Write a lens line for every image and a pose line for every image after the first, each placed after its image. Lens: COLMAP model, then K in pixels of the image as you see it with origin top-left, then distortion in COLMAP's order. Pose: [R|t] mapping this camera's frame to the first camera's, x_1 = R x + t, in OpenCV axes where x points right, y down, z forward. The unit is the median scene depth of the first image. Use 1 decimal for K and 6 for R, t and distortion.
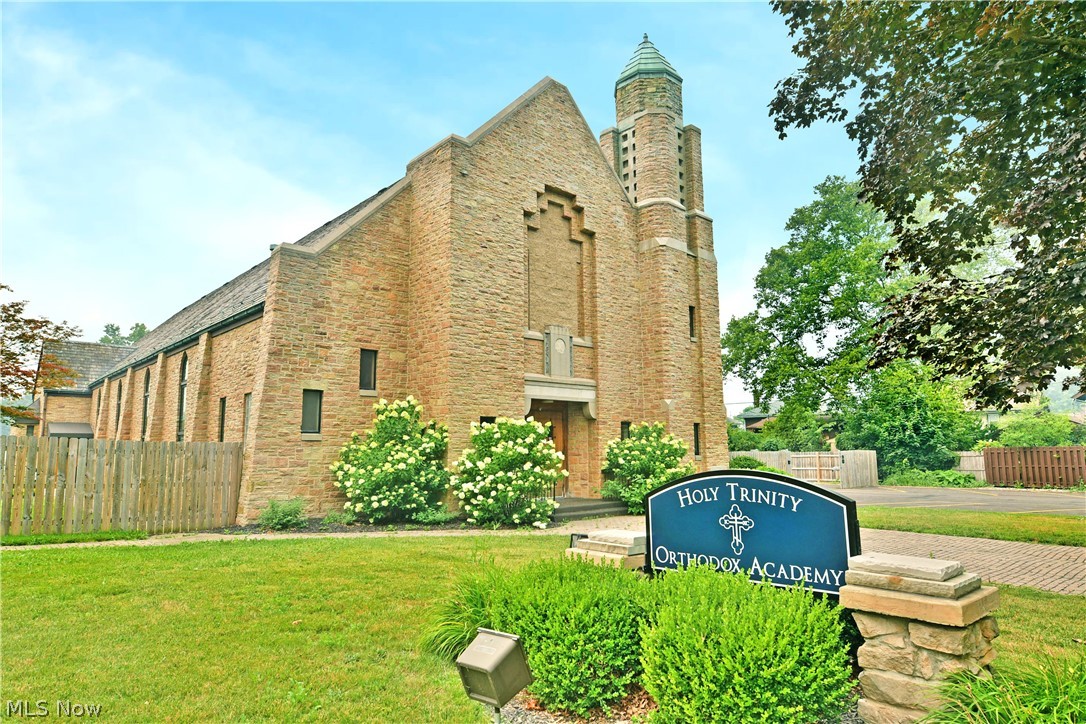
lens RADIAL K [[649.0, 0, 543.0], [0, 649.0, 362.0], [0, 0, 1]] dist [0.003748, 0.000572]
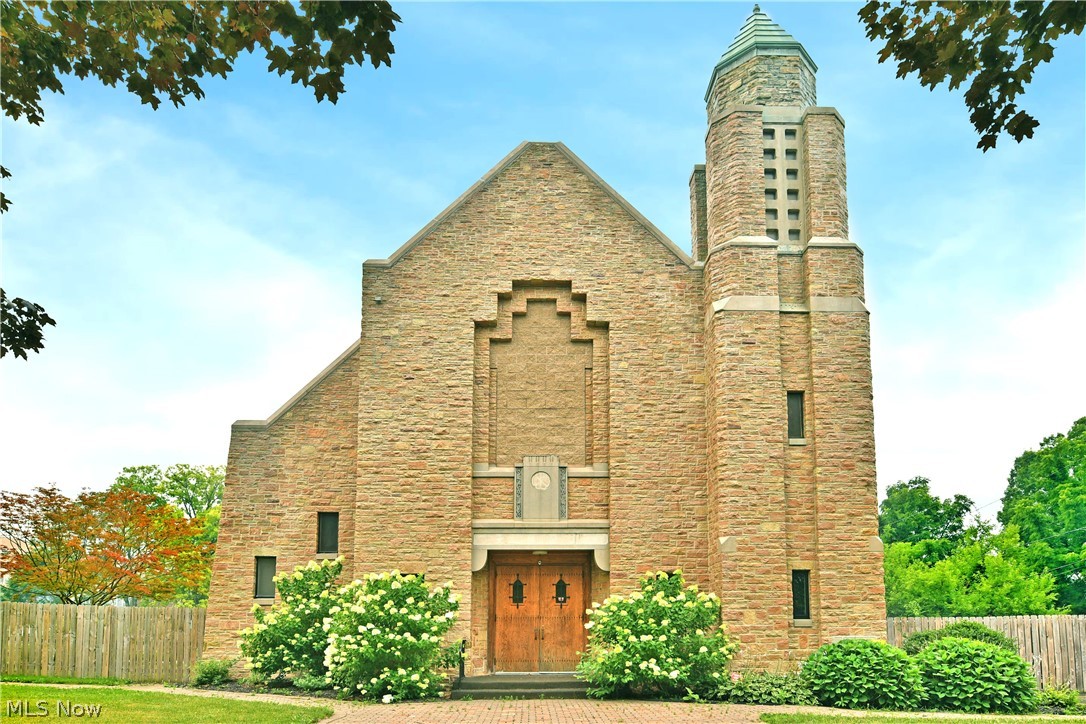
lens RADIAL K [[668.1, 0, 543.1], [0, 668.1, 574.4], [0, 0, 1]] dist [-0.001548, -0.000941]
pose [[0.762077, -0.053922, -0.645238, 0.560828], [0.088973, 0.995794, 0.021866, 0.072898], [0.641345, -0.074072, 0.763669, 0.387622]]
